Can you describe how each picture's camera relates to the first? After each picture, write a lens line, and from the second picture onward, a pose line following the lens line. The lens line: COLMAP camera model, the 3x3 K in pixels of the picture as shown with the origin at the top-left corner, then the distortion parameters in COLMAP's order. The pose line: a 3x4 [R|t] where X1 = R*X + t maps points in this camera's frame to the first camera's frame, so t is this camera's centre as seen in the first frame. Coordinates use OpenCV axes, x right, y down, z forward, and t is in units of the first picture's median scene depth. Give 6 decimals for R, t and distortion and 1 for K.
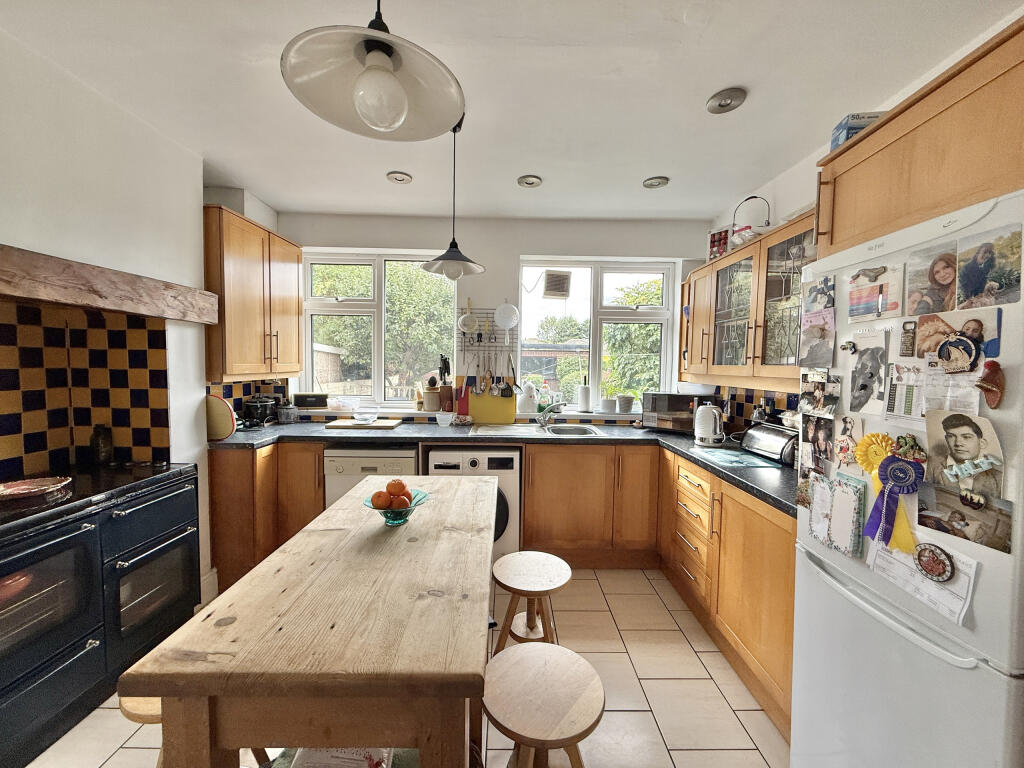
lens RADIAL K [[407.5, 0, 507.5], [0, 407.5, 386.0], [0, 0, 1]] dist [-0.000155, 0.000436]
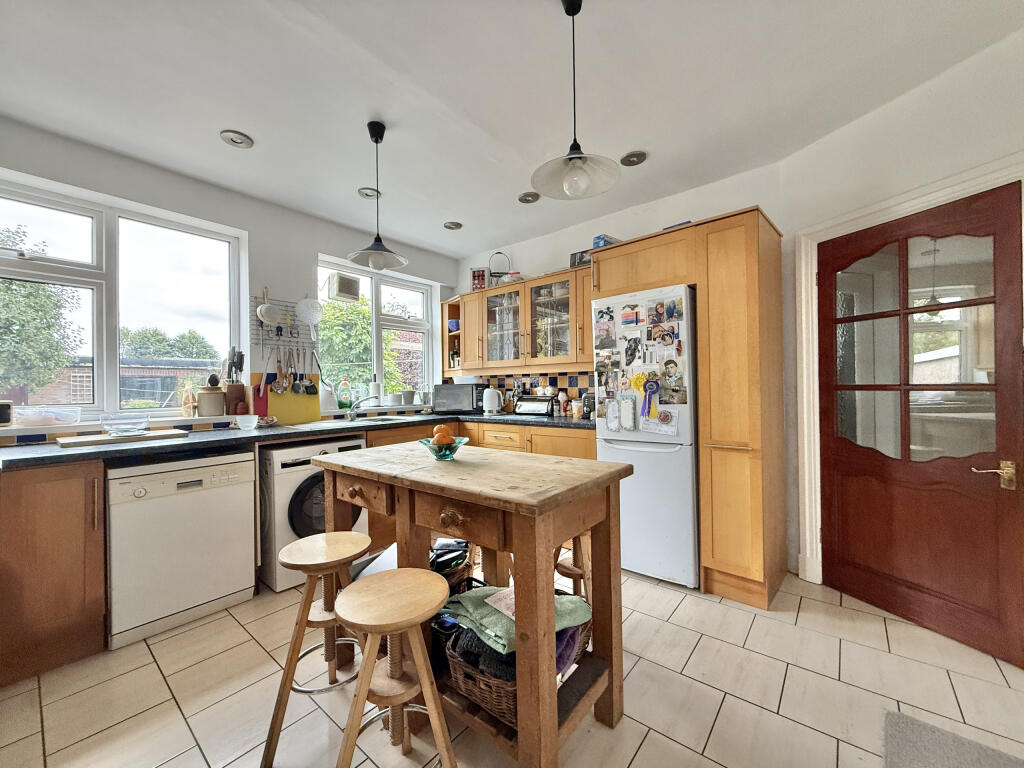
lens RADIAL K [[407.5, 0, 508.0], [0, 407.5, 384.9], [0, 0, 1]] dist [-0.000155, 0.000436]
pose [[0.641545, -0.020982, 0.766799, -1.238401], [0.066303, 0.997402, -0.028180, 0.174744], [-0.764215, 0.068919, 0.641269, 0.049328]]
